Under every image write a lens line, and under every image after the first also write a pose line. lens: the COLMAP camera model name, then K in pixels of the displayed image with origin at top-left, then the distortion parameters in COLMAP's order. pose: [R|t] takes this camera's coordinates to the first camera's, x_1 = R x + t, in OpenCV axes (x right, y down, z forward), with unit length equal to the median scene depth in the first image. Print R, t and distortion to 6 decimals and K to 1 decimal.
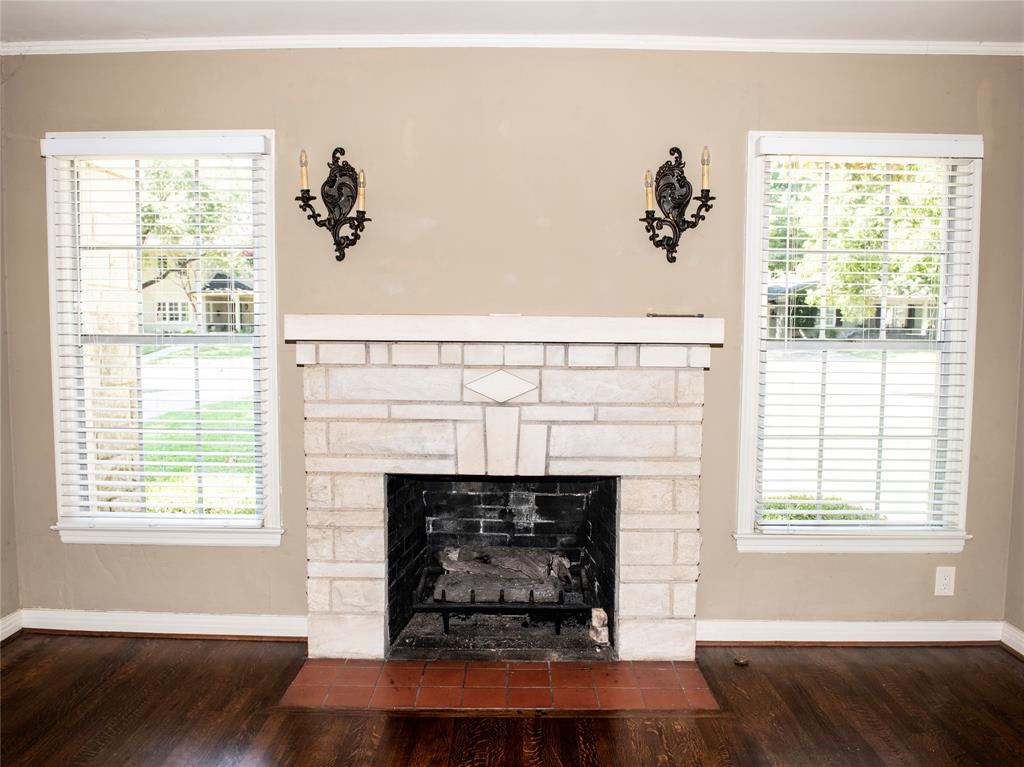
lens RADIAL K [[821.7, 0, 477.0], [0, 821.7, 383.0], [0, 0, 1]] dist [-0.048835, -0.004503]
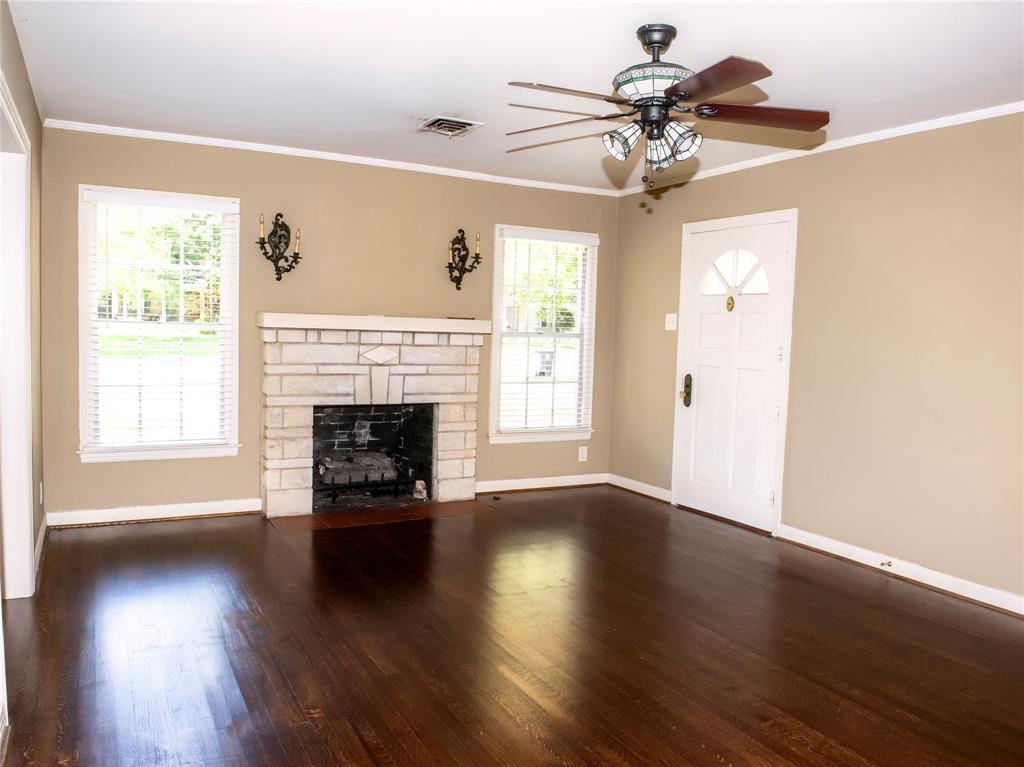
lens RADIAL K [[788.3, 0, 499.5], [0, 788.3, 383.7], [0, 0, 1]] dist [-0.044893, -0.003676]
pose [[0.874911, -0.014433, 0.484069, -0.566588], [0.010552, 0.999887, 0.010739, 0.049785], [-0.484169, -0.004288, 0.874964, -0.636784]]
